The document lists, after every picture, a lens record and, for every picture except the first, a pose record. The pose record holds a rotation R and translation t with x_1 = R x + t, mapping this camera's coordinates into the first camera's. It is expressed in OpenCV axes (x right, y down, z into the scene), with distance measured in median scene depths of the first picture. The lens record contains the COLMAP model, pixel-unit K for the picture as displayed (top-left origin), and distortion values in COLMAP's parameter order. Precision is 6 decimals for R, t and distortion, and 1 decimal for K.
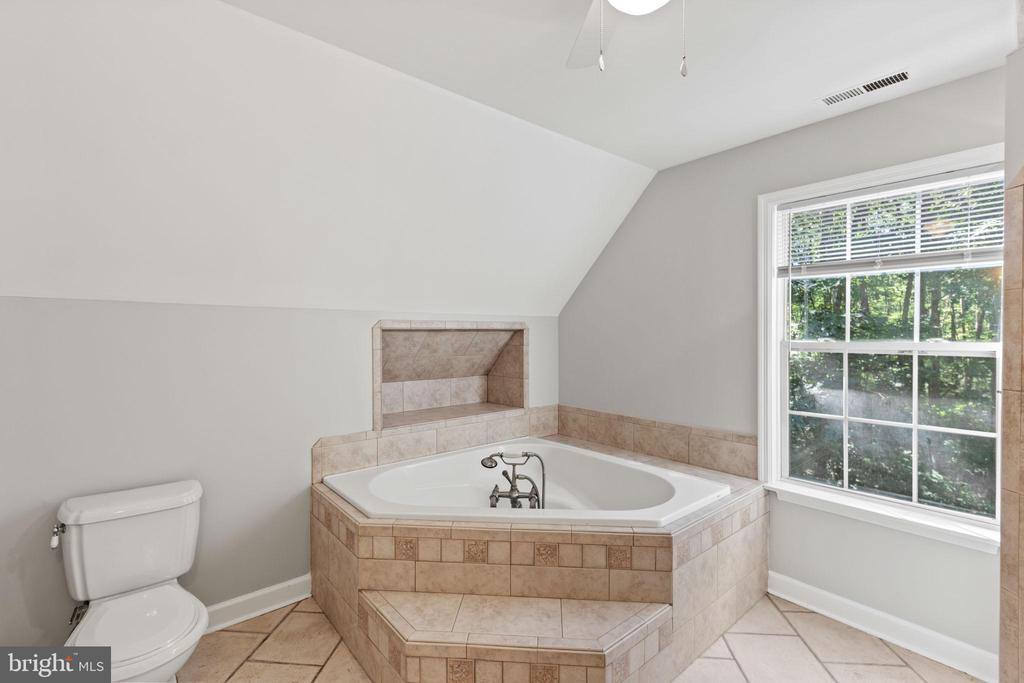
lens RADIAL K [[462.7, 0, 511.9], [0, 462.7, 342.4], [0, 0, 1]] dist [-0.000599, 0.000084]
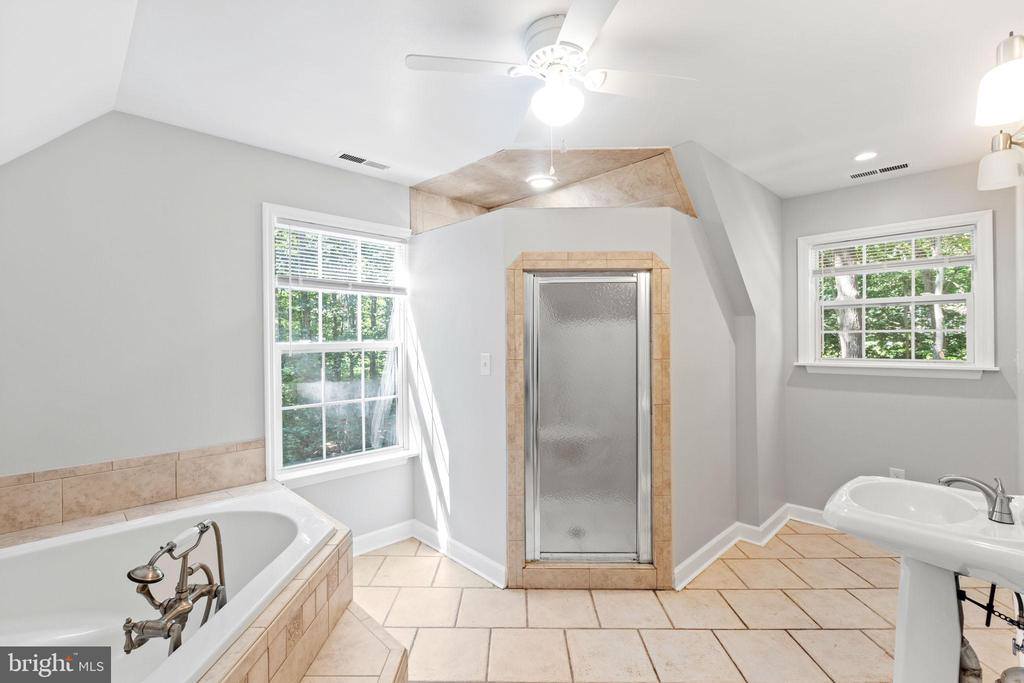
lens RADIAL K [[462.7, 0, 511.9], [0, 462.7, 342.4], [0, 0, 1]] dist [-0.000599, 0.000084]
pose [[-0.086084, -0.003493, 0.996282, -0.534809], [0.027932, 0.999592, 0.005918, 0.002883], [-0.995896, 0.028337, -0.085952, 0.548870]]
